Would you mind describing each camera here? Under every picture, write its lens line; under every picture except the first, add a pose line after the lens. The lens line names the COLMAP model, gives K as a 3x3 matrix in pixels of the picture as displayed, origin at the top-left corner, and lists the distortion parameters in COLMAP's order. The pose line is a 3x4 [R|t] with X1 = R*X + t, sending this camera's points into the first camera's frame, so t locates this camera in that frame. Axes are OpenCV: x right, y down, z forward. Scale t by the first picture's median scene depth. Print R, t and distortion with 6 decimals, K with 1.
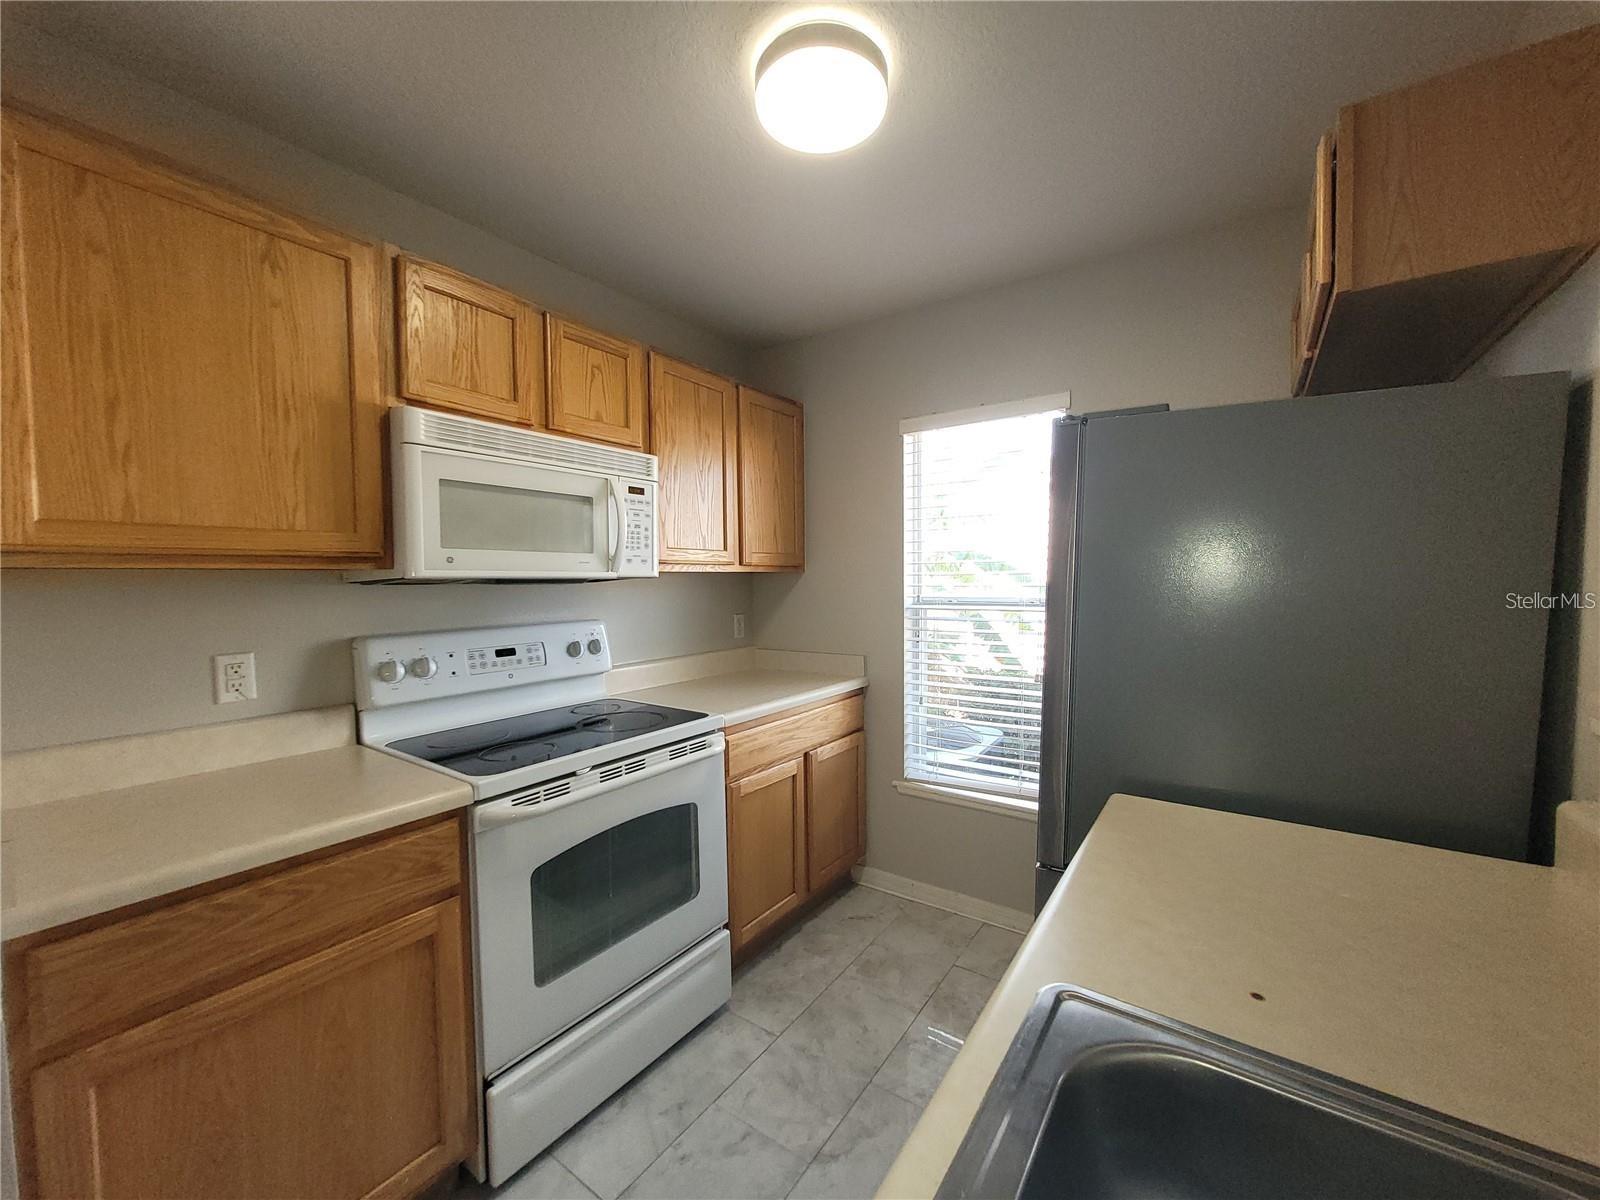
lens RADIAL K [[624.5, 0, 804.4], [0, 624.5, 600.6], [0, 0, 1]] dist [0.000710, 0.000126]
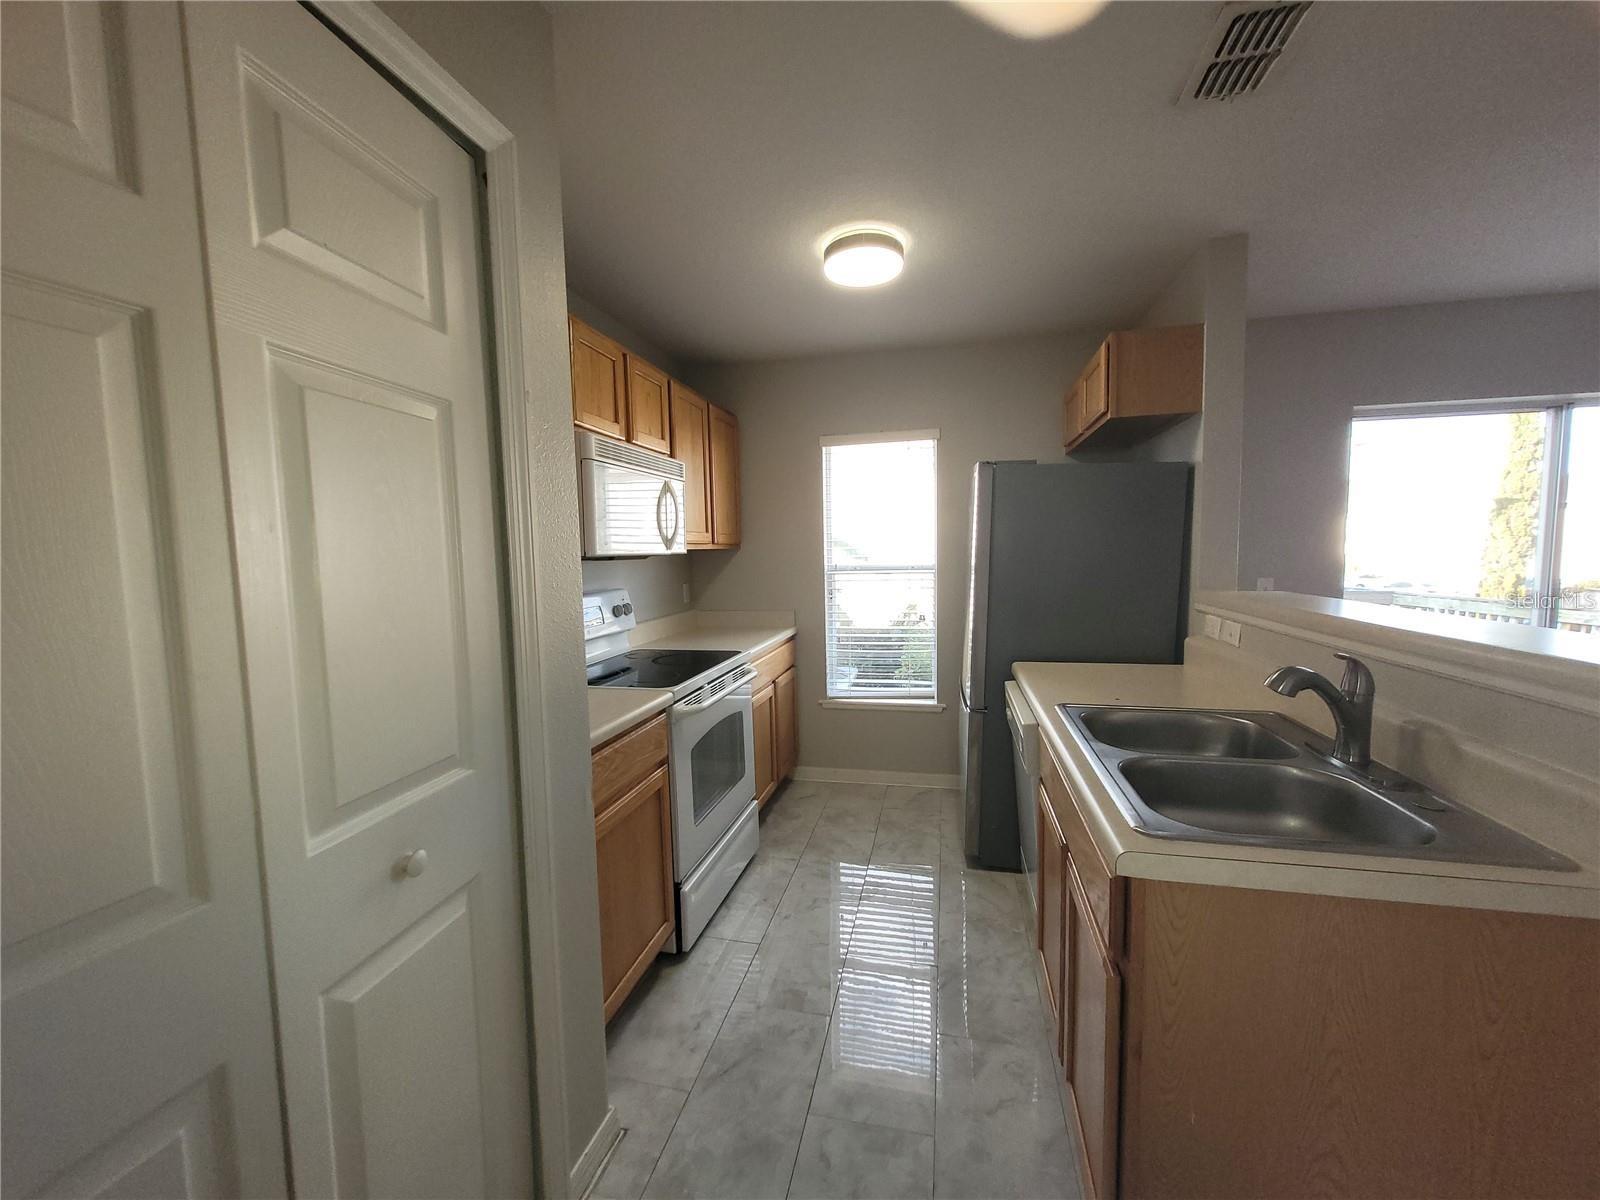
lens RADIAL K [[624.5, 0, 804.4], [0, 624.5, 600.6], [0, 0, 1]] dist [0.000710, 0.000126]
pose [[0.928909, -0.041188, 0.368010, -0.528441], [0.026808, 0.998667, 0.044107, 0.011082], [-0.369336, -0.031105, 0.928775, -0.355604]]
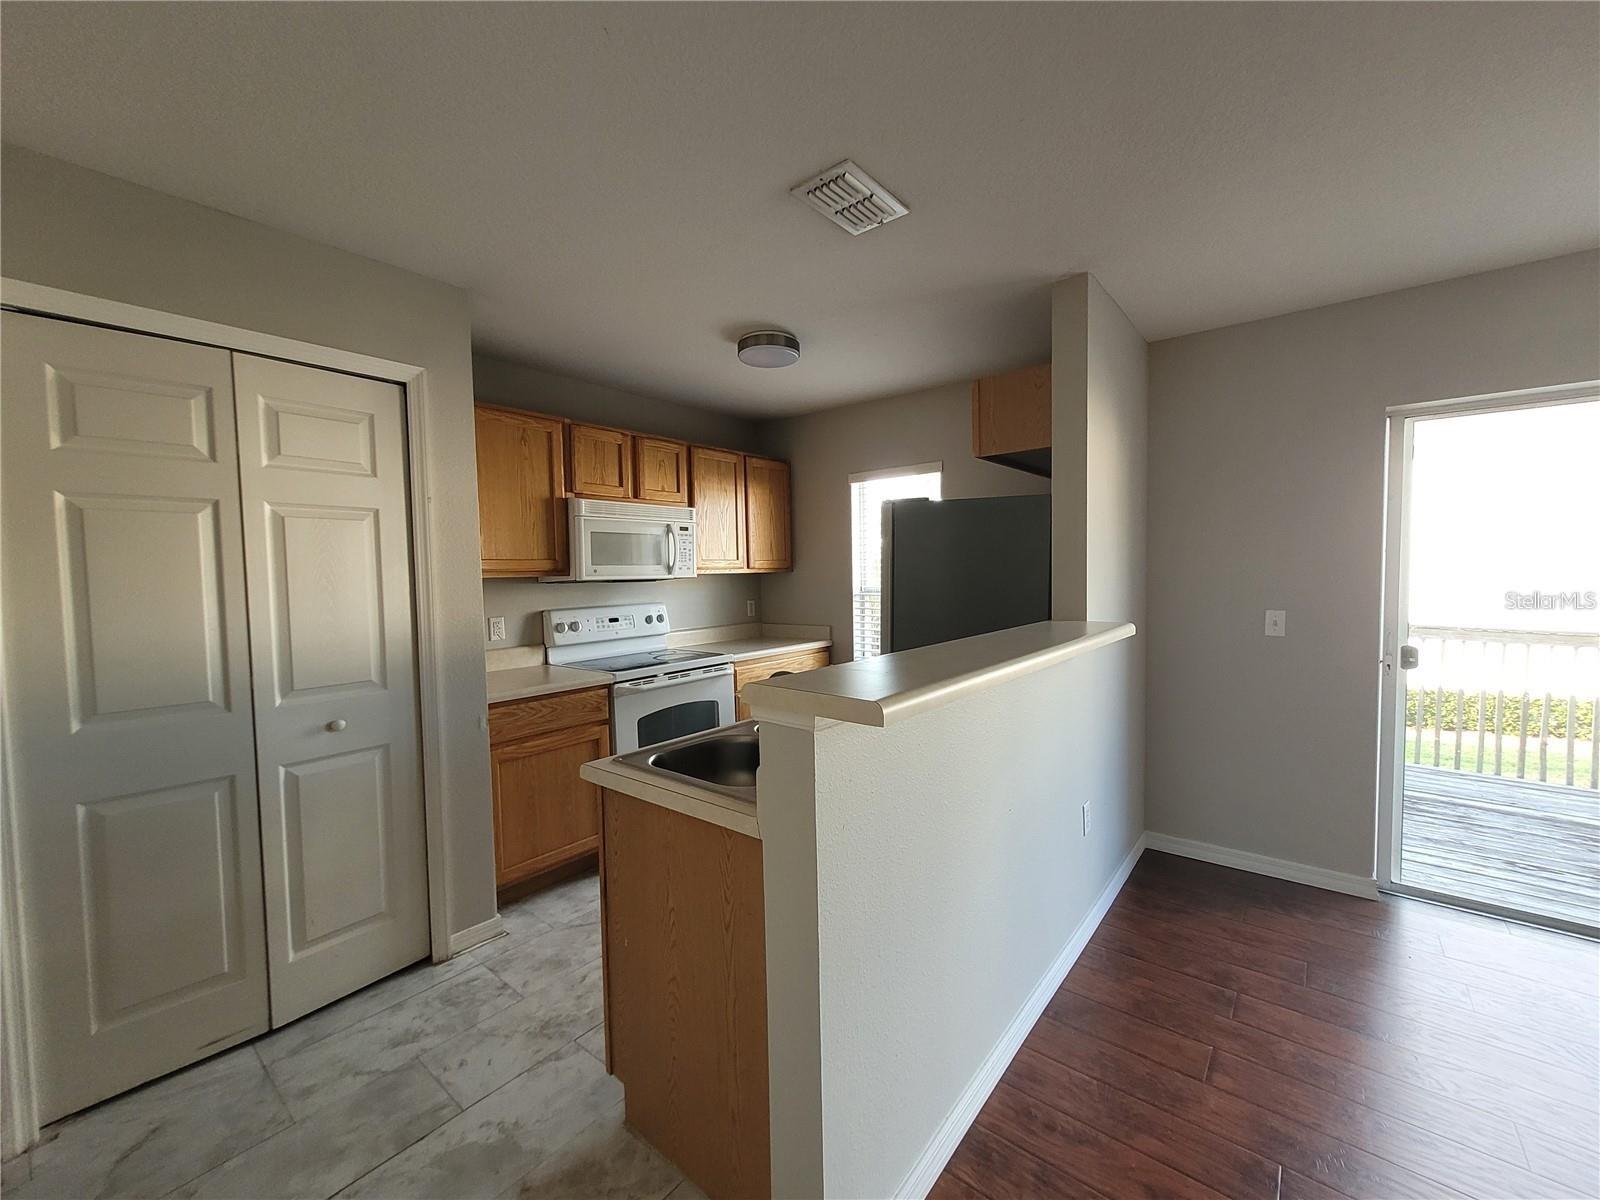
lens RADIAL K [[637.4, 0, 800.0], [0, 637.4, 600.0], [0, 0, 1]] dist [-0.001222, -0.000103]
pose [[0.996981, -0.007547, -0.077278, 0.202452], [0.008156, 0.999938, 0.007569, 0.015222], [0.077216, -0.008177, 0.996981, -0.798920]]
